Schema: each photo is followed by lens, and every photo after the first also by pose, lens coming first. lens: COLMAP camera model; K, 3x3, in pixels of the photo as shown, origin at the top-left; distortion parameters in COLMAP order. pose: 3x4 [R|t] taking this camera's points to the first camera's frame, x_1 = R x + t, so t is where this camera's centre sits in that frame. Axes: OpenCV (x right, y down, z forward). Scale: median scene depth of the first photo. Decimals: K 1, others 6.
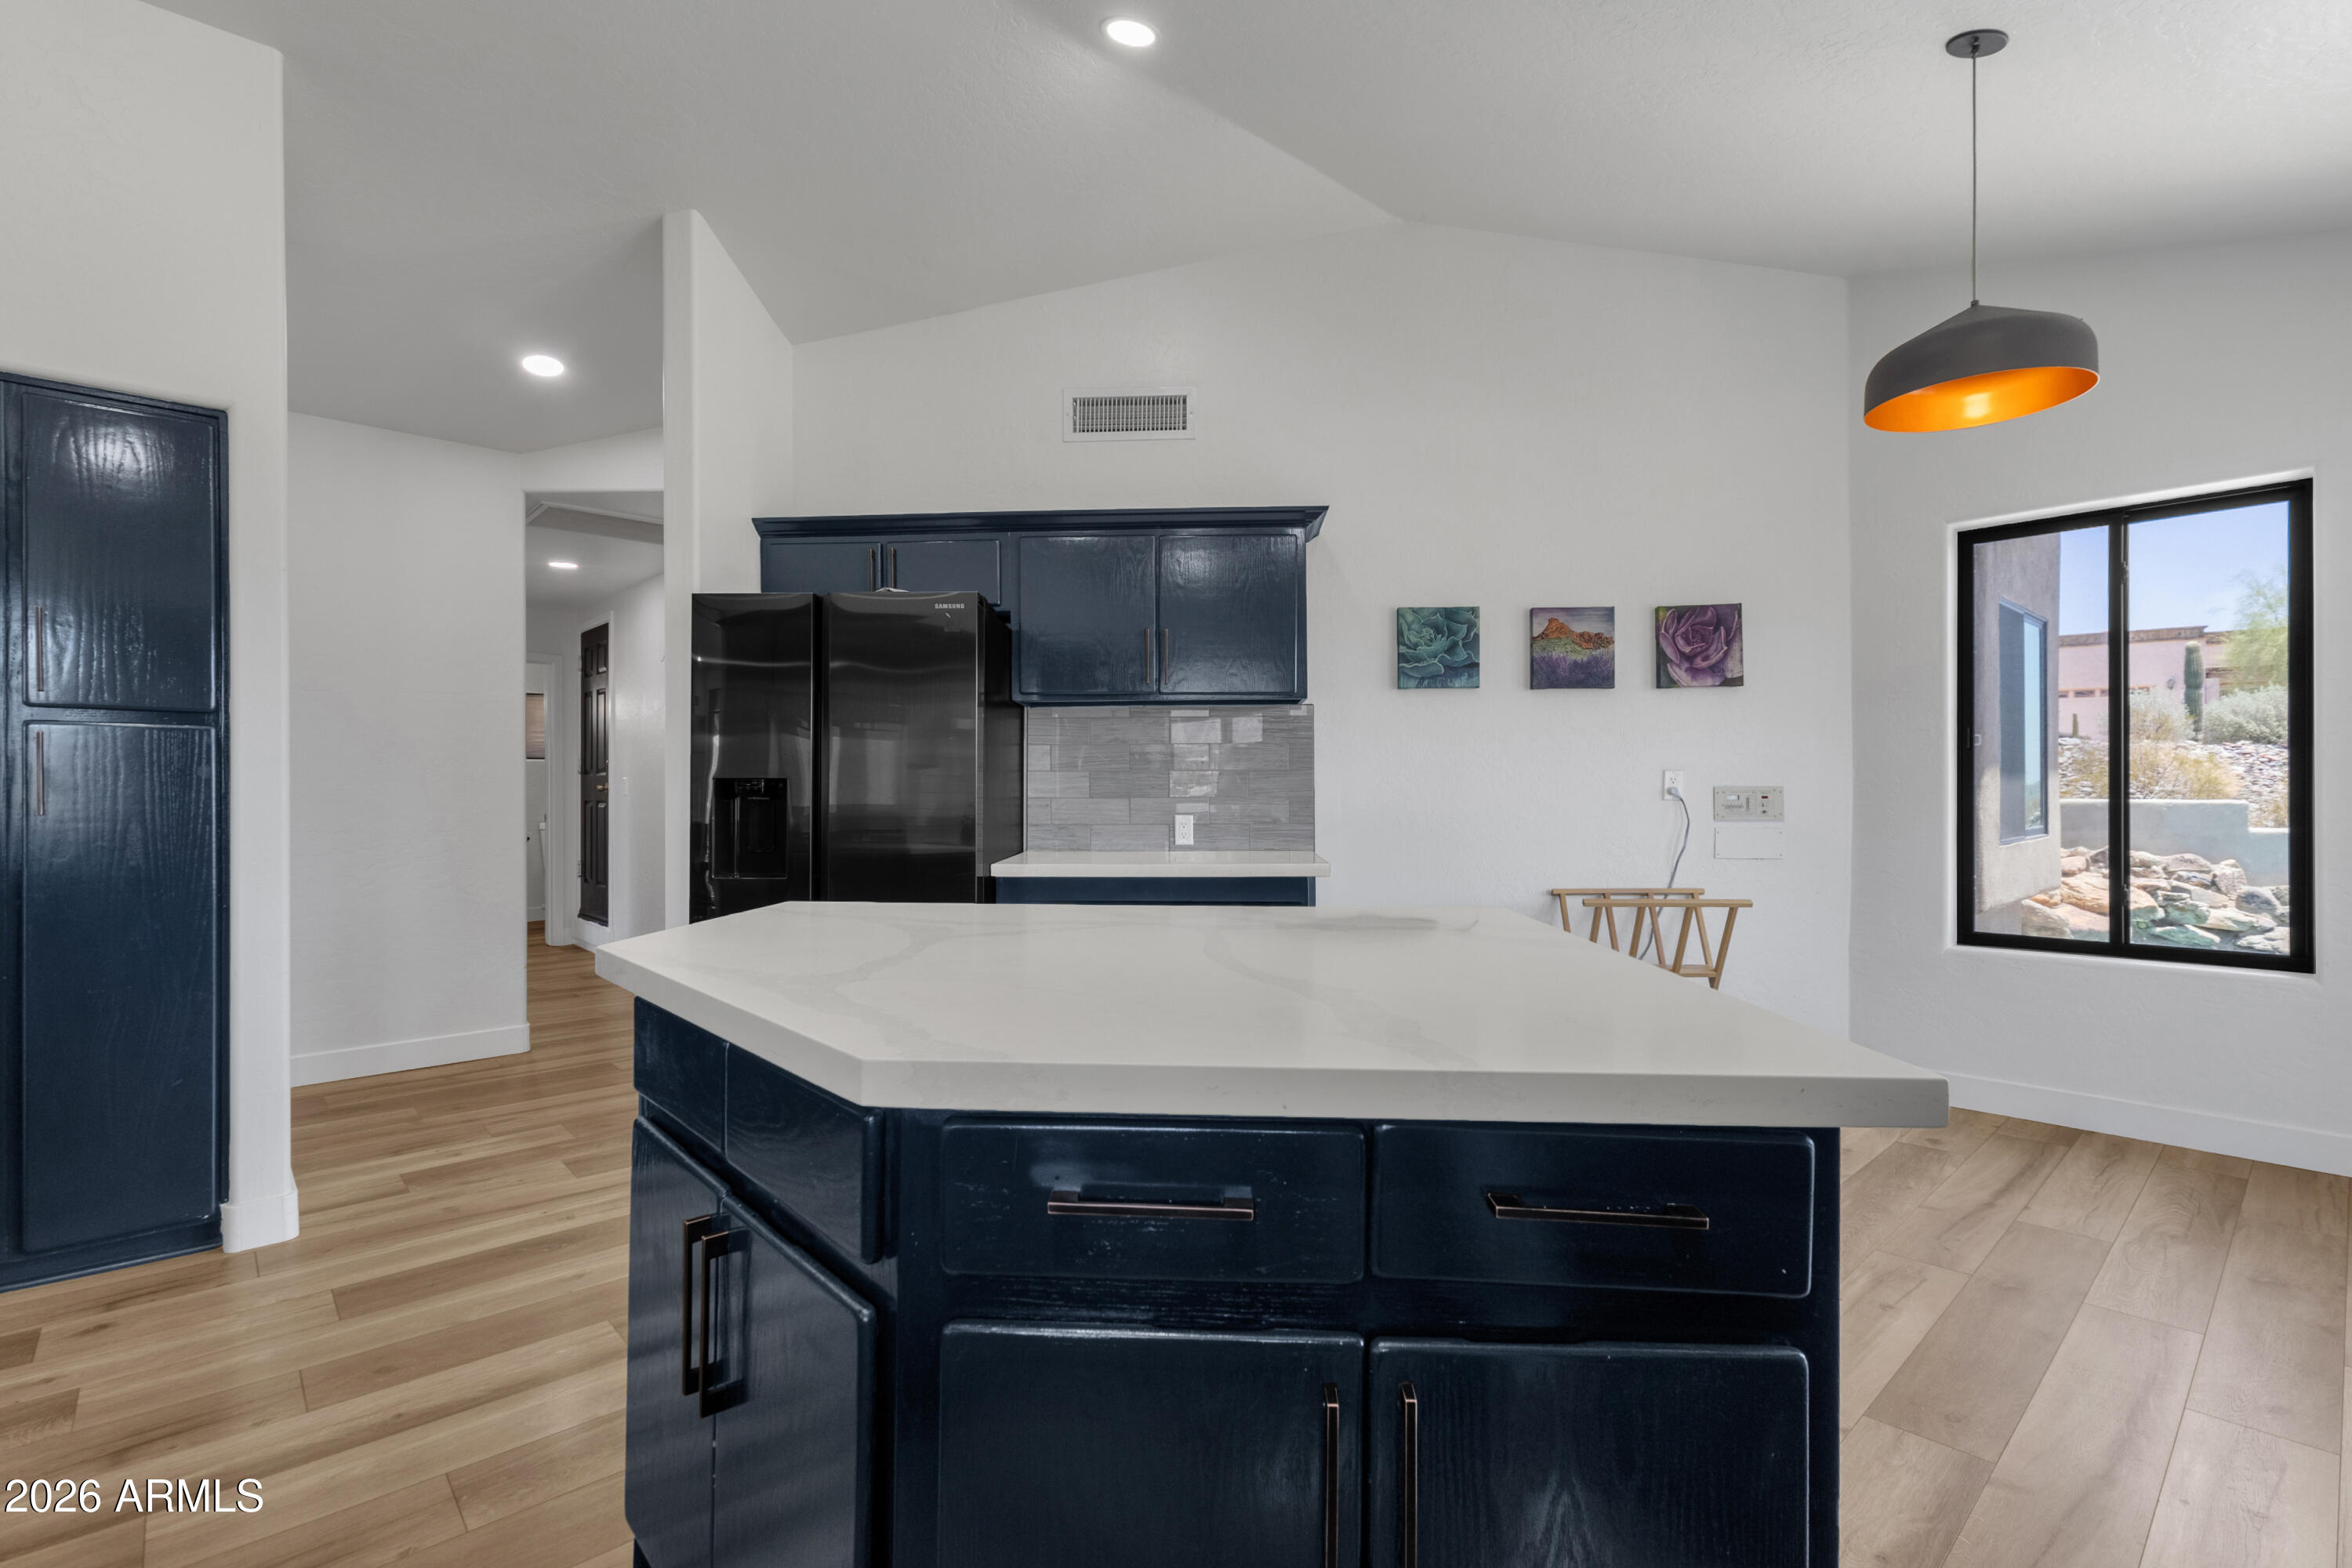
lens RADIAL K [[1090.8, 0, 1168.1], [0, 1090.8, 774.0], [0, 0, 1]] dist [0.006638, 0.000867]
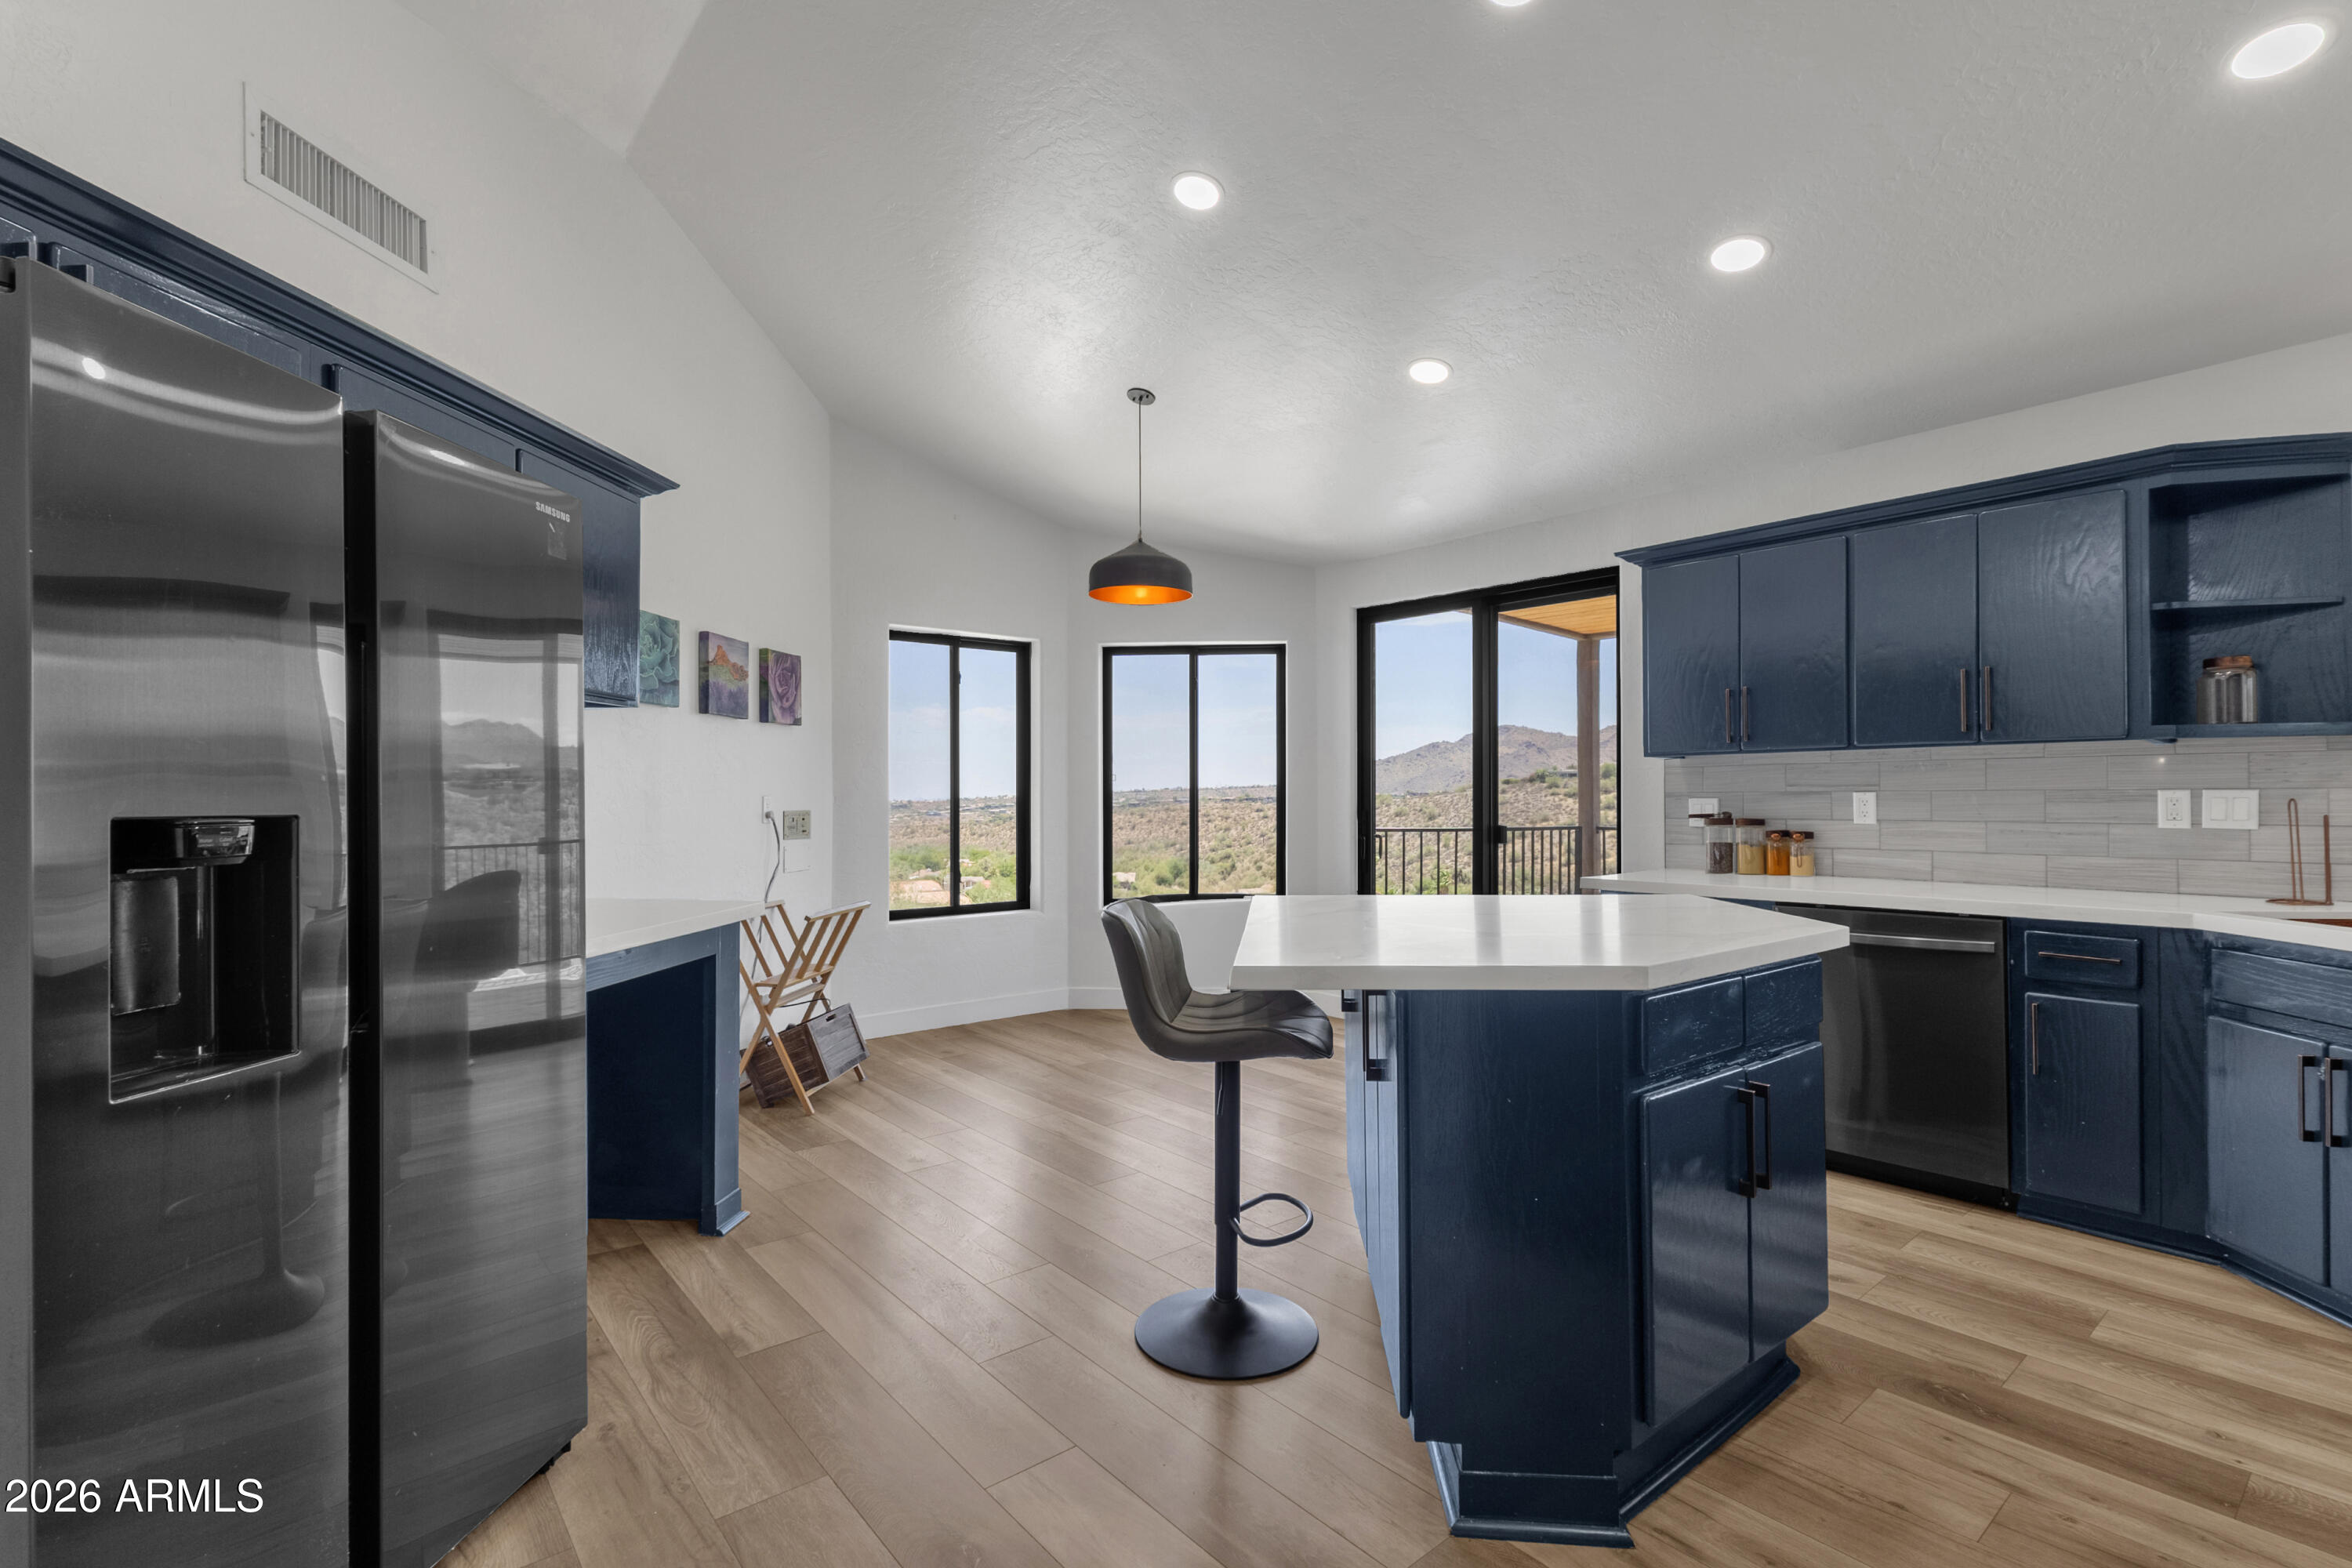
lens RADIAL K [[1090.8, 0, 1159.5], [0, 1090.8, 796.8], [0, 0, 1]] dist [0.006638, 0.000867]
pose [[0.062640, 0.003996, 0.998028, -0.630611], [-0.010835, 0.999936, -0.003324, -0.003589], [-0.997977, -0.010605, 0.062680, 0.534086]]
